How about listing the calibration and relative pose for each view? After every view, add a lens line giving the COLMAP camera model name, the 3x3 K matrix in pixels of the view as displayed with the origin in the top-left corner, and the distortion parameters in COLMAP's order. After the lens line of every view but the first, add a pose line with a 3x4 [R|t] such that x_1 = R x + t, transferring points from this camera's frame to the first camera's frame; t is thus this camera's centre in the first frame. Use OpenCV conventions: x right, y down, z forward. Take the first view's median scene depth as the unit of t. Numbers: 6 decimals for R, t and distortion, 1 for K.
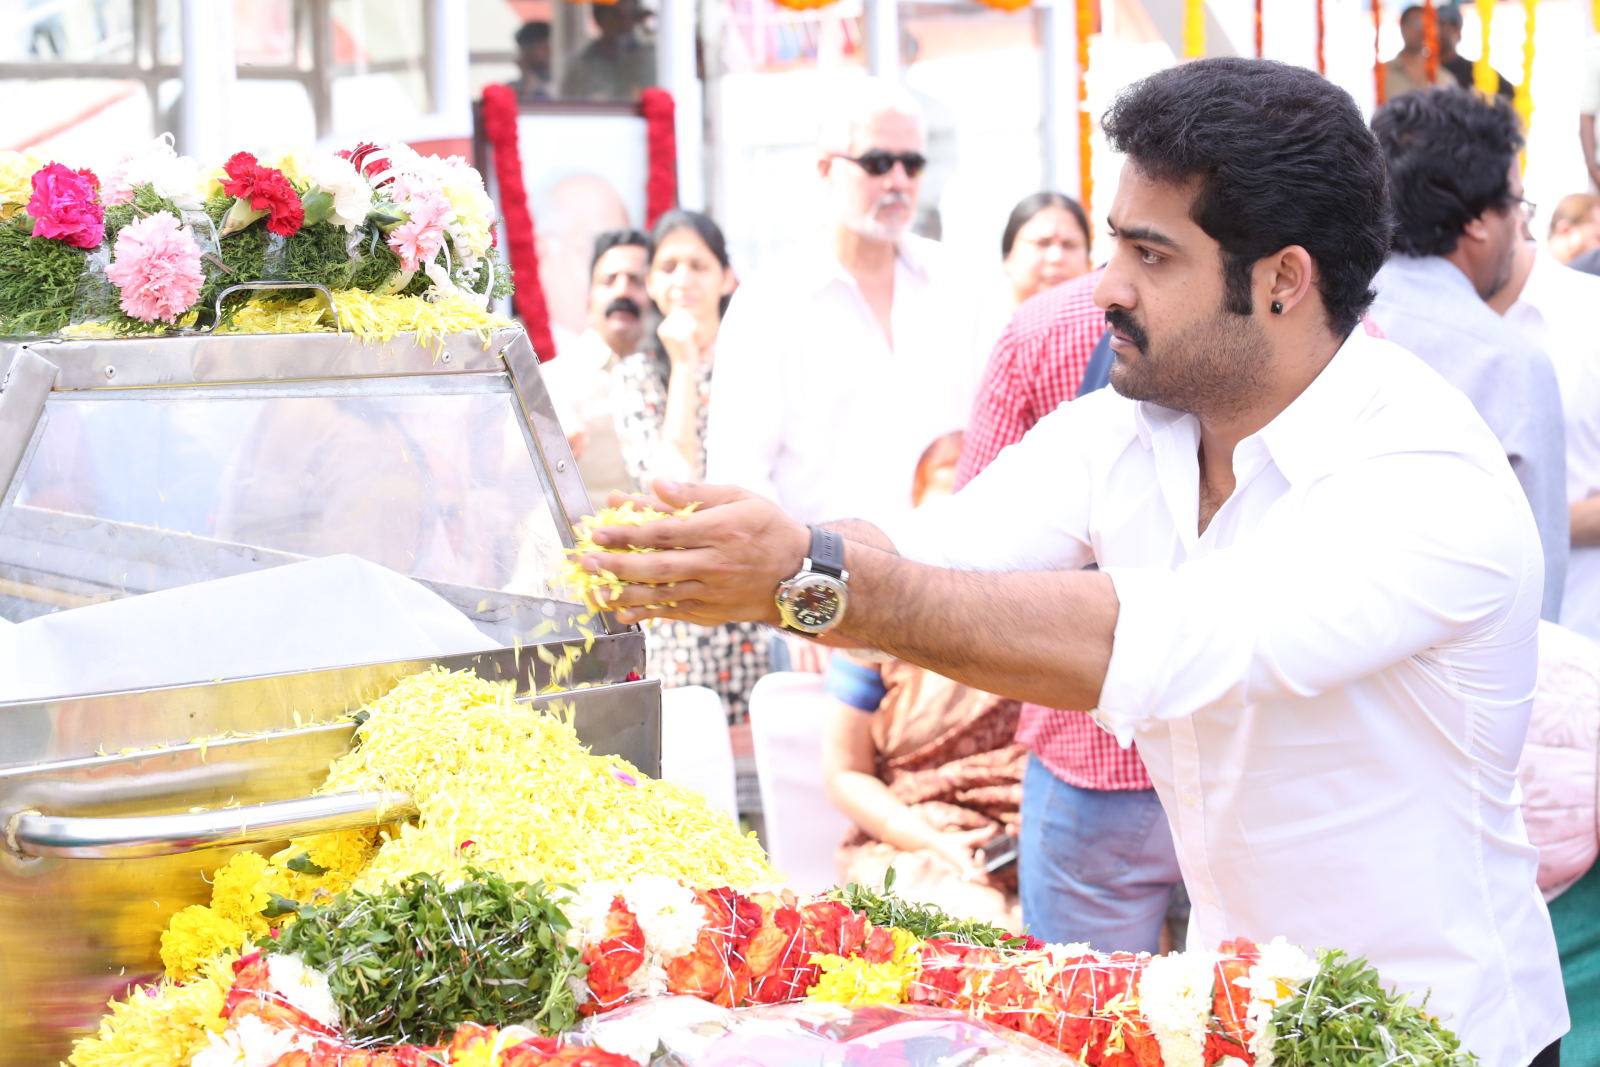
lens RADIAL K [[3436.9, 0, 817.9], [0, 3436.9, 531.8], [0, 0, 1]] dist [-0.260172, 0.283340]
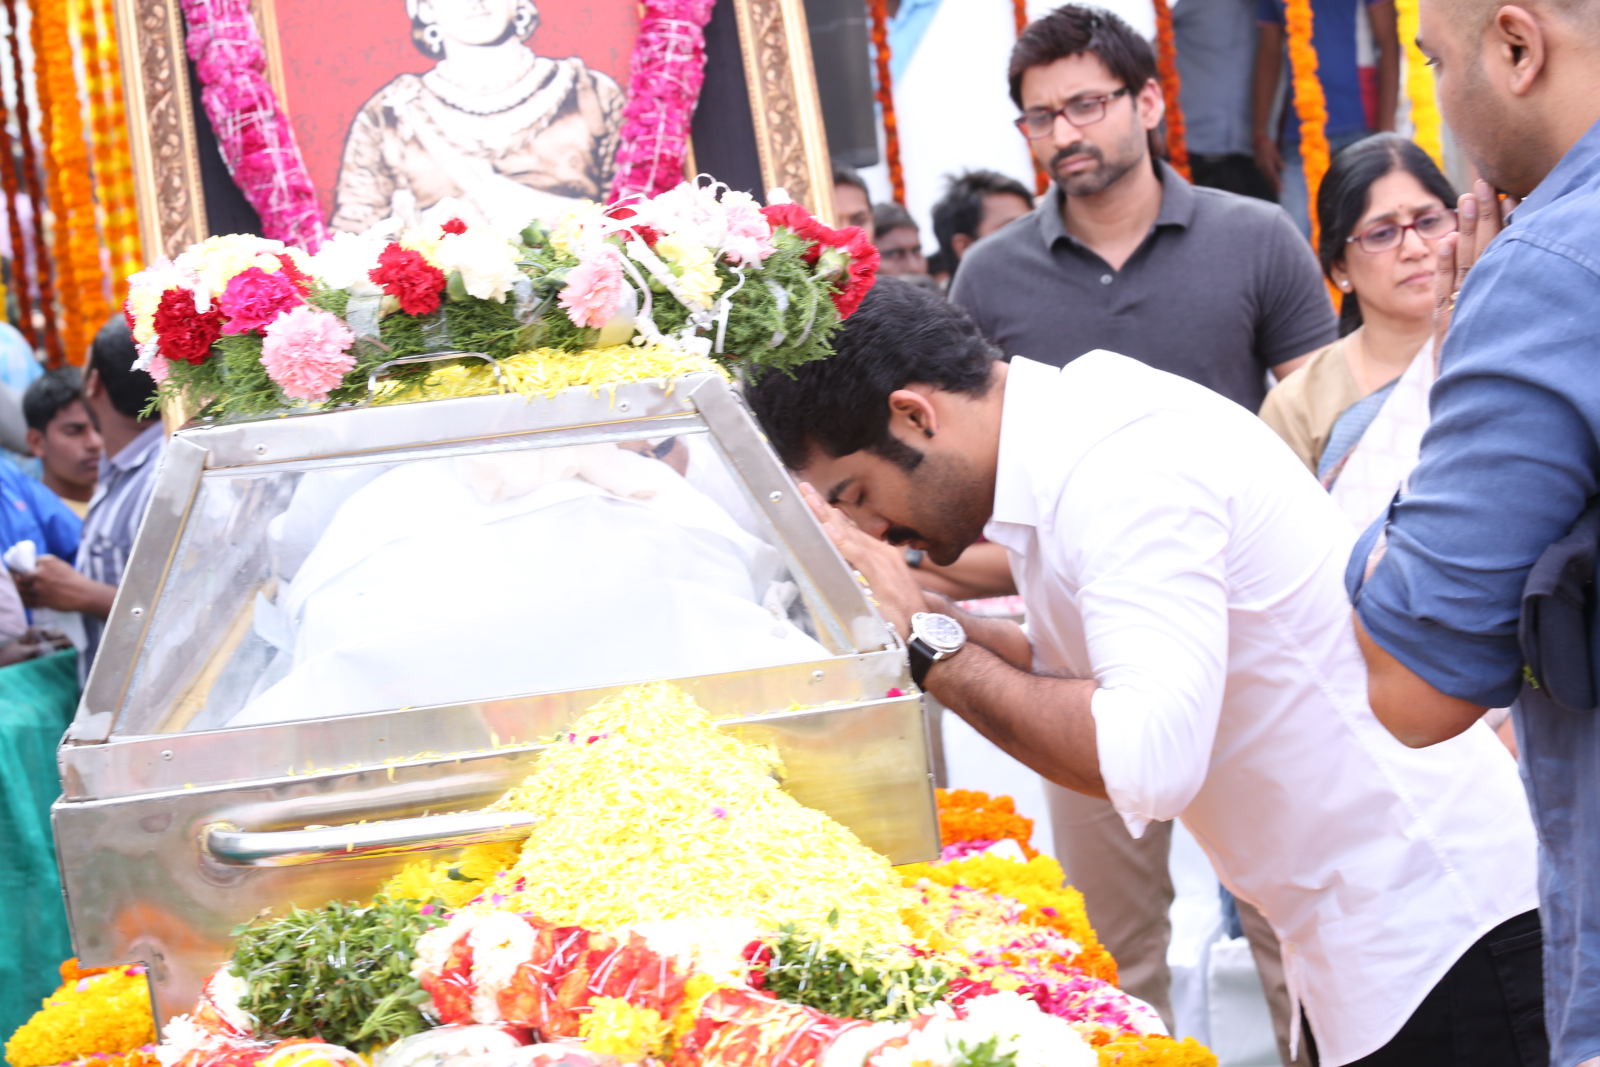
lens RADIAL K [[3417.7, 0, 800.0], [0, 3417.7, 533.5], [0, 0, 1]] dist [-0.265927, 0.262673]
pose [[0.747095, -0.013563, -0.664579, 0.688650], [0.049457, 0.998155, 0.035227, -0.049103], [0.662874, -0.059186, 0.746388, 0.247513]]
